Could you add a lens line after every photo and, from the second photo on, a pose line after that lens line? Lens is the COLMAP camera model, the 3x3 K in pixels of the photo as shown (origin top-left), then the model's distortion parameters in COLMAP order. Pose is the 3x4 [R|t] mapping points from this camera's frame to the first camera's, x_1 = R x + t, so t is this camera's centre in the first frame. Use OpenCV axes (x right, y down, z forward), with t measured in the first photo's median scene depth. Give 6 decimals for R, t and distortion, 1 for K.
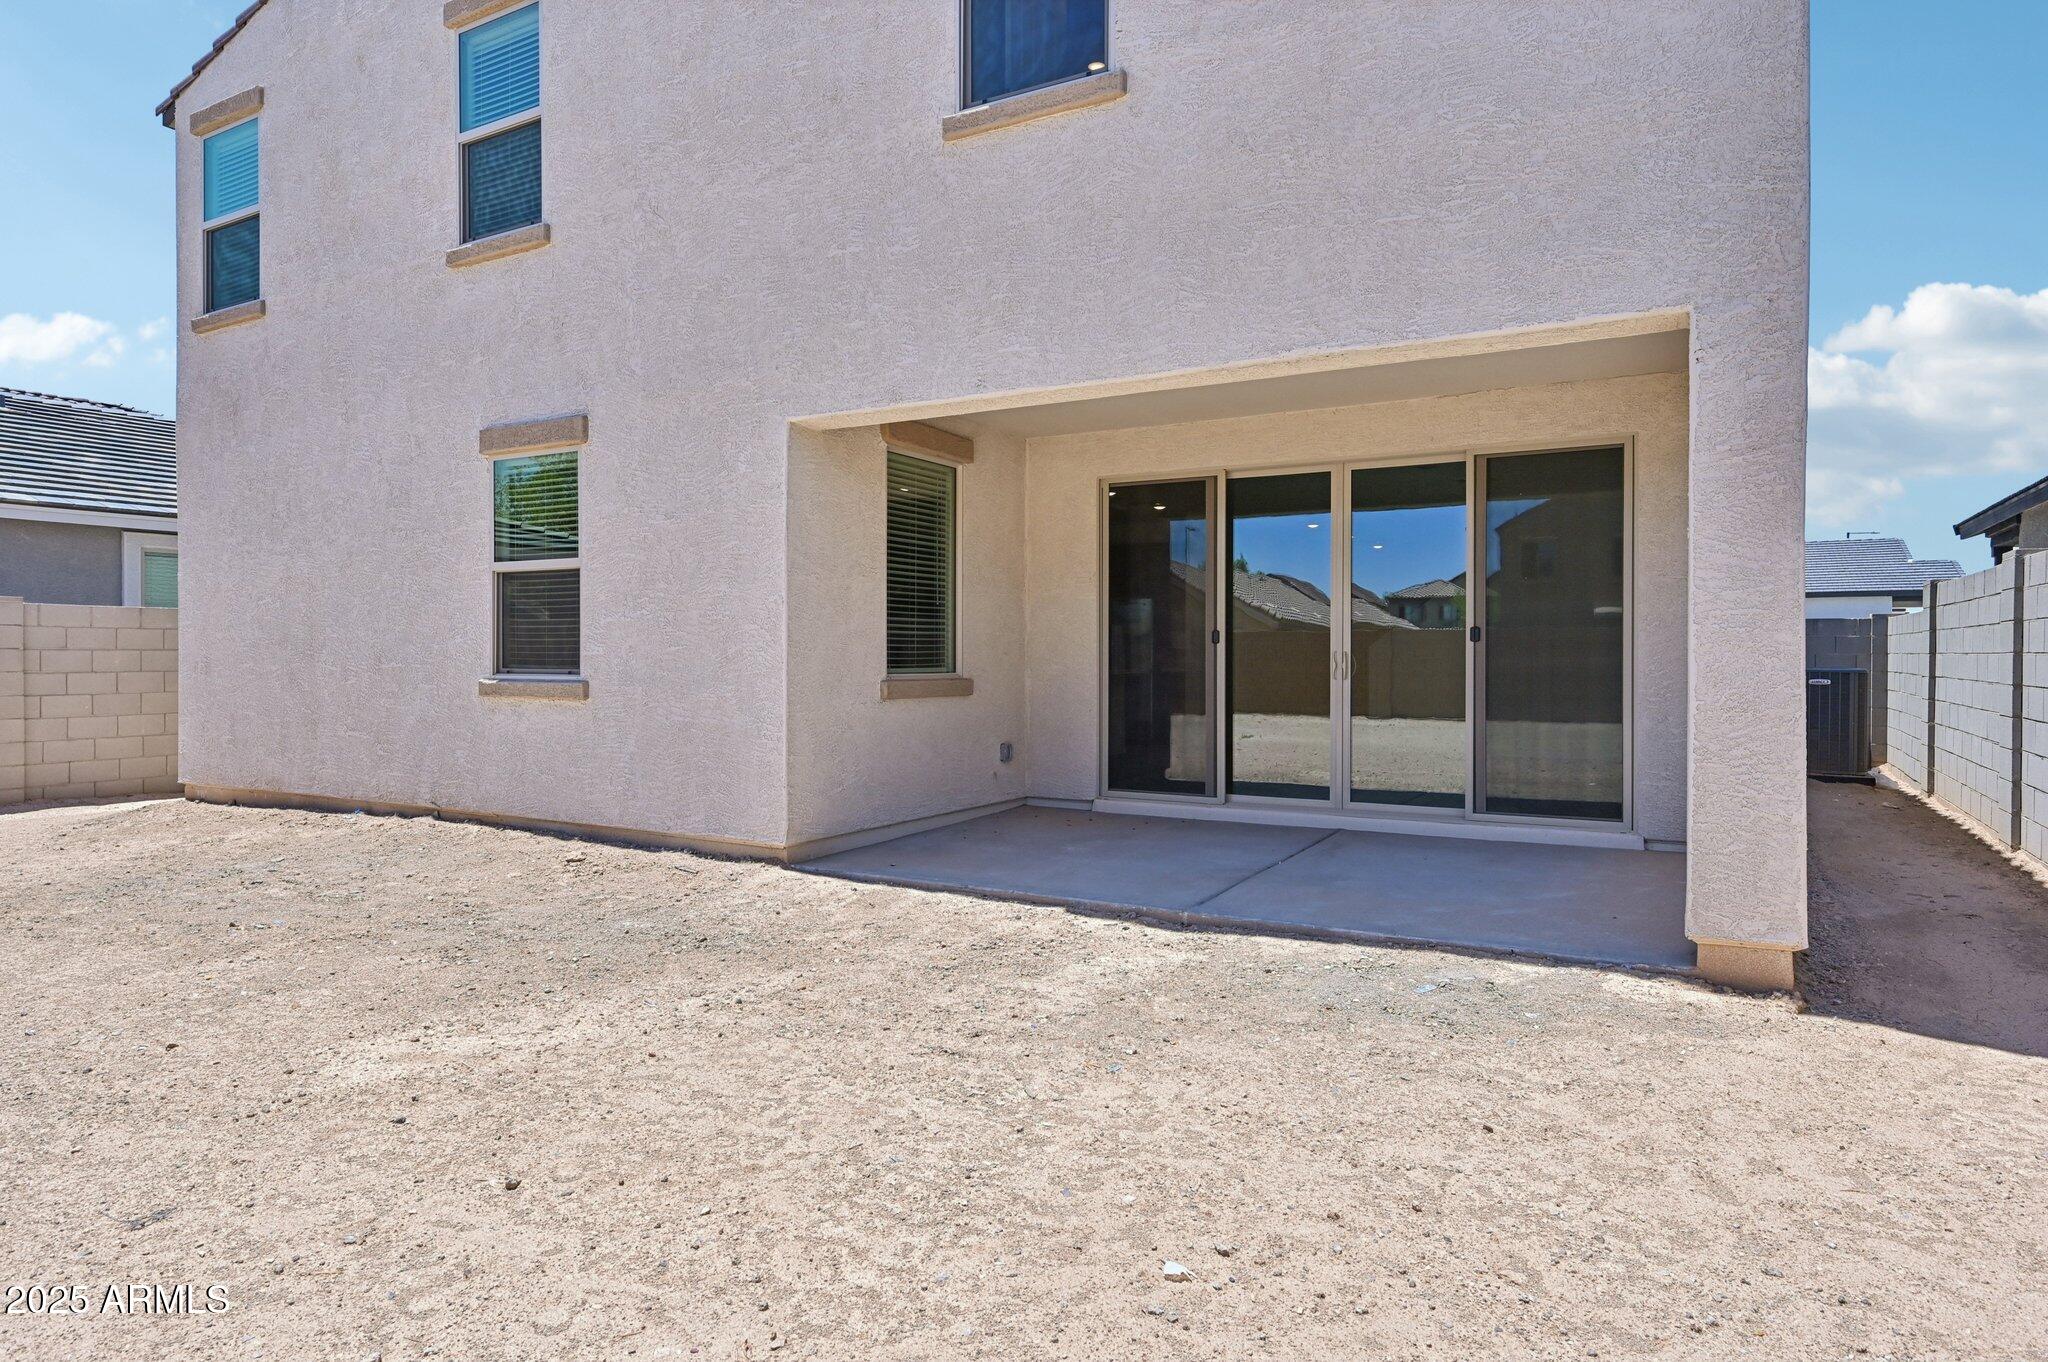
lens RADIAL K [[1165.8, 0, 1024.7], [0, 1165.8, 660.4], [0, 0, 1]] dist [0.002334, 0.000622]
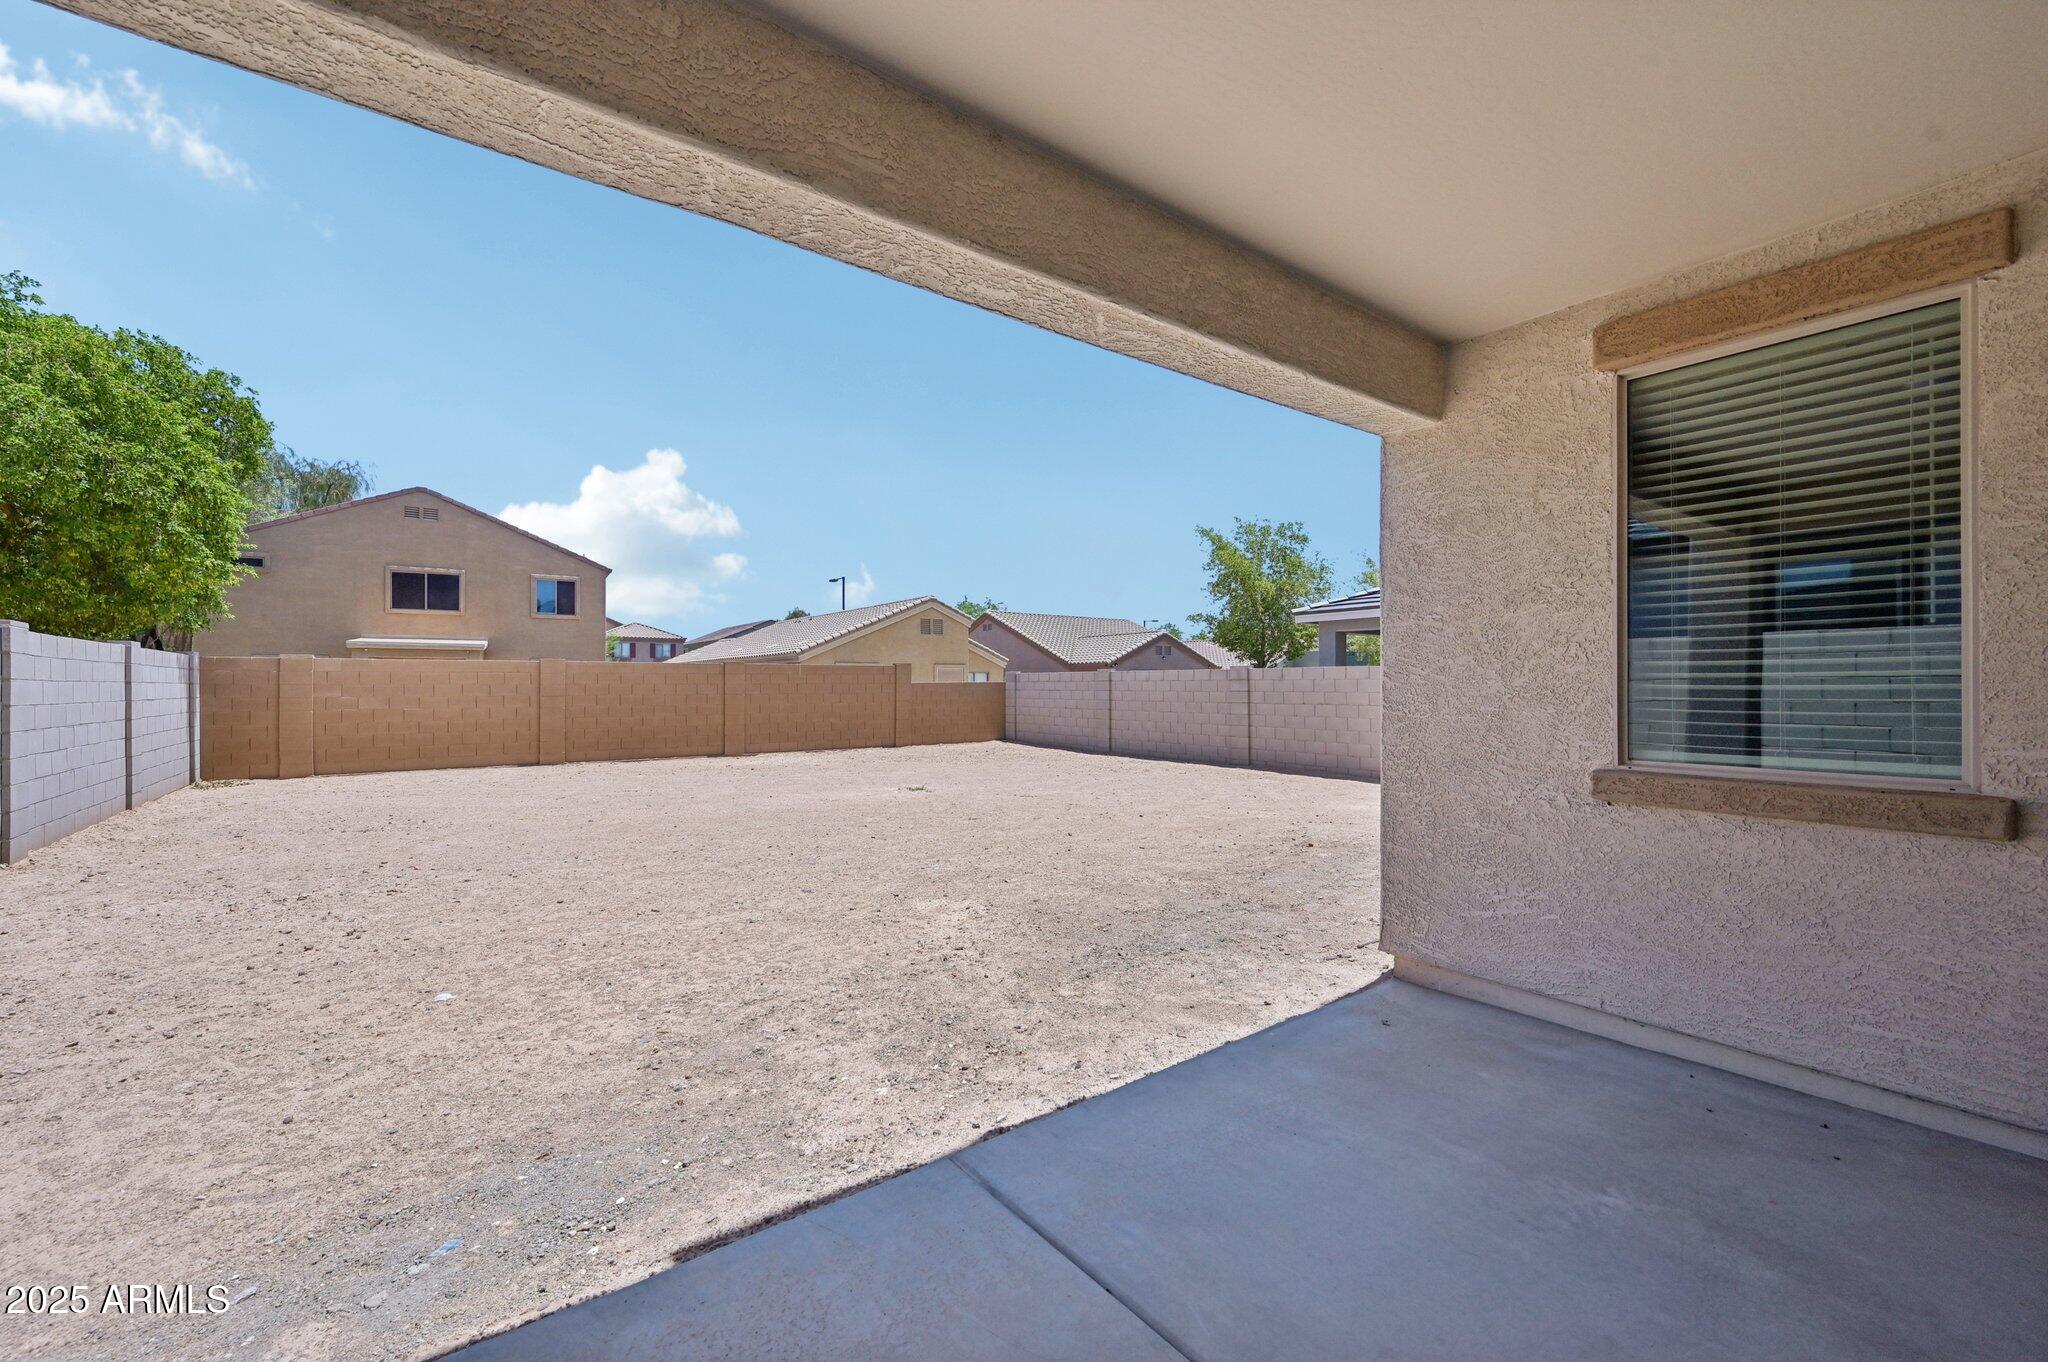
lens RADIAL K [[837.0, 0, 1024.0], [0, 837.0, 681.0], [0, 0, 1]] dist [-0.013492, 0.000317]
pose [[-0.392156, -0.010807, -0.919835, 0.859045], [-0.008702, 0.999930, -0.008038, -0.047290], [0.919858, 0.004852, -0.392223, 1.966557]]
